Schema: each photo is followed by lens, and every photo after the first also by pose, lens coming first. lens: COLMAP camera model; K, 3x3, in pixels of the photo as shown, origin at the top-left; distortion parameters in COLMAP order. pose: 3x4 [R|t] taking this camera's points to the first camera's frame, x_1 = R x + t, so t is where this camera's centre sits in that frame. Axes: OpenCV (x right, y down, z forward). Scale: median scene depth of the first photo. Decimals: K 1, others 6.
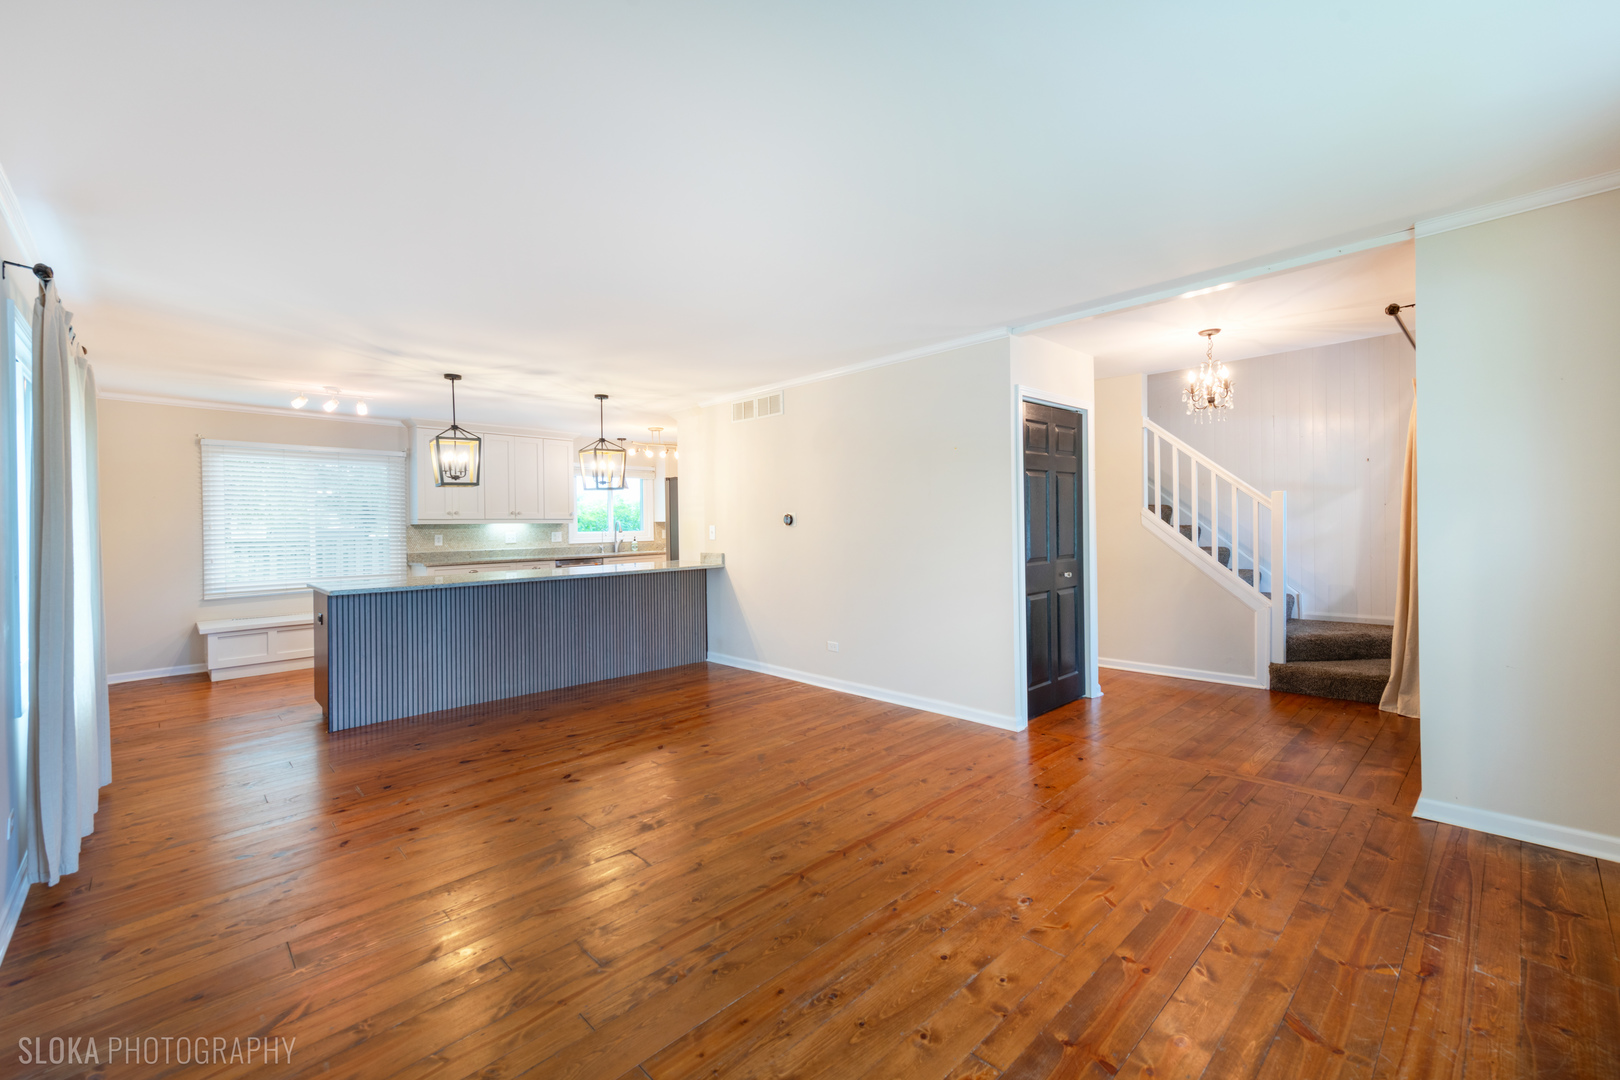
lens RADIAL K [[665.5, 0, 840.7], [0, 665.5, 526.0], [0, 0, 1]] dist [0.001848, 0.000011]
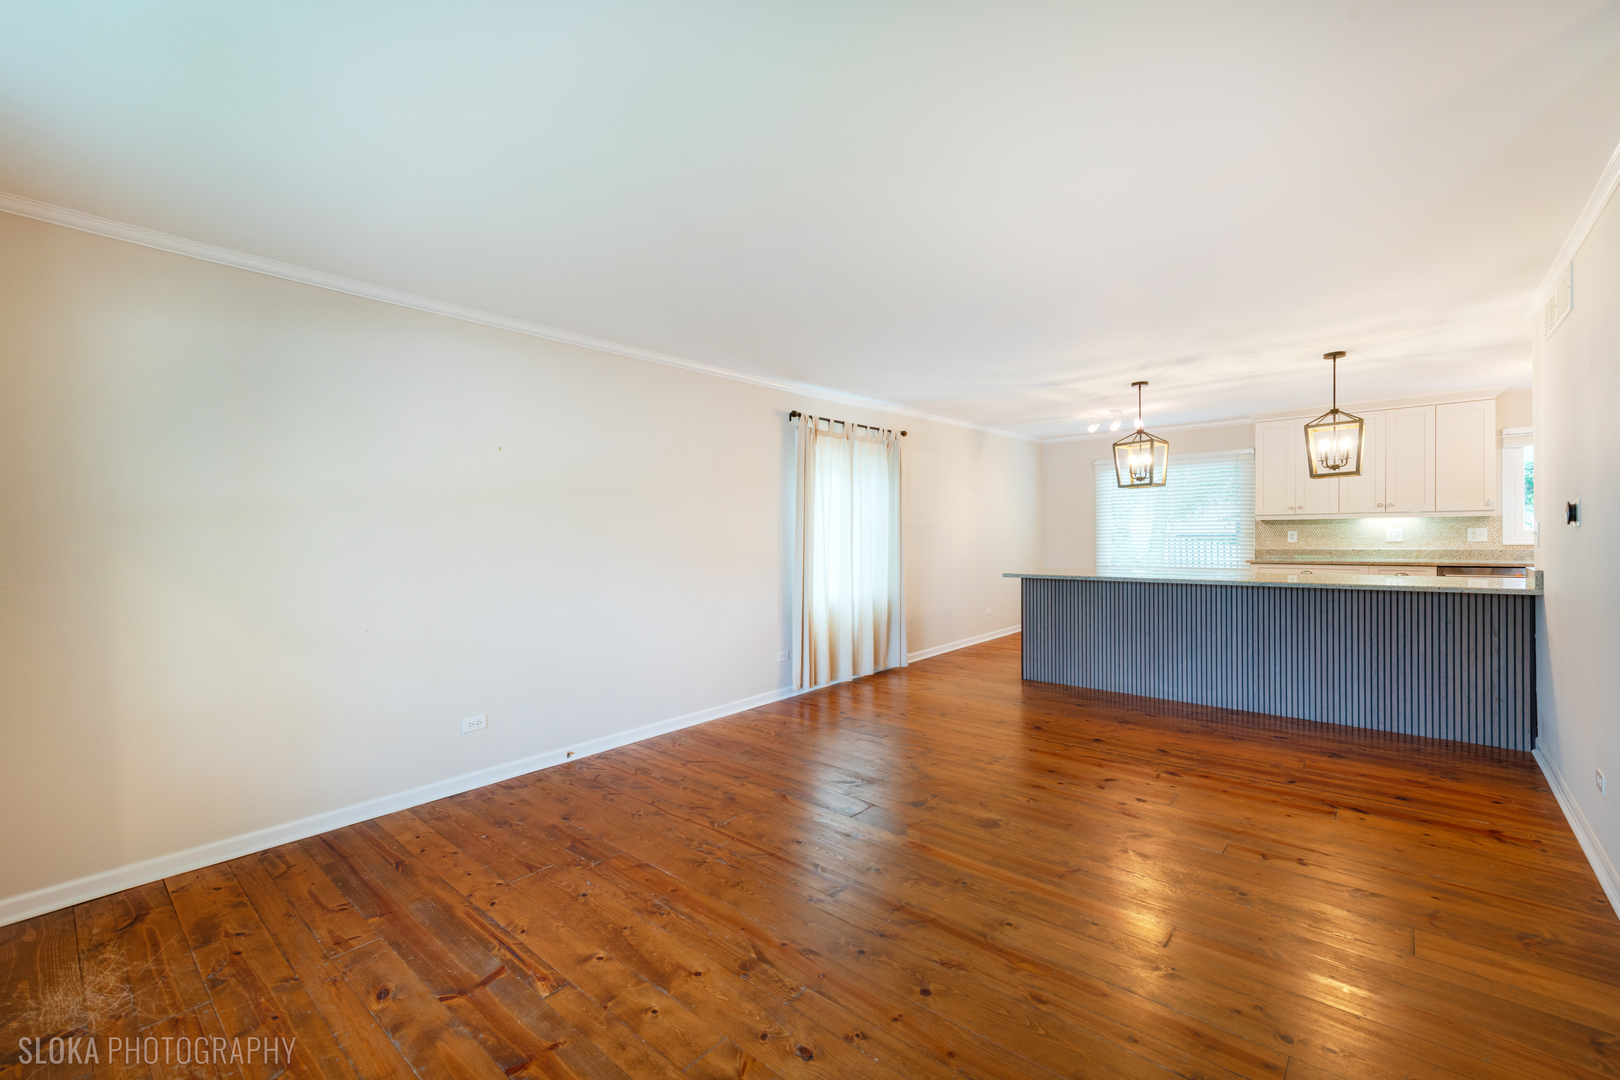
lens RADIAL K [[665.5, 0, 840.7], [0, 665.5, 526.0], [0, 0, 1]] dist [0.001848, 0.000011]
pose [[0.060001, 0.004330, -0.998189, 0.307429], [0.011498, 0.999921, 0.005028, -0.006242], [0.998132, -0.011779, 0.059946, 0.311477]]
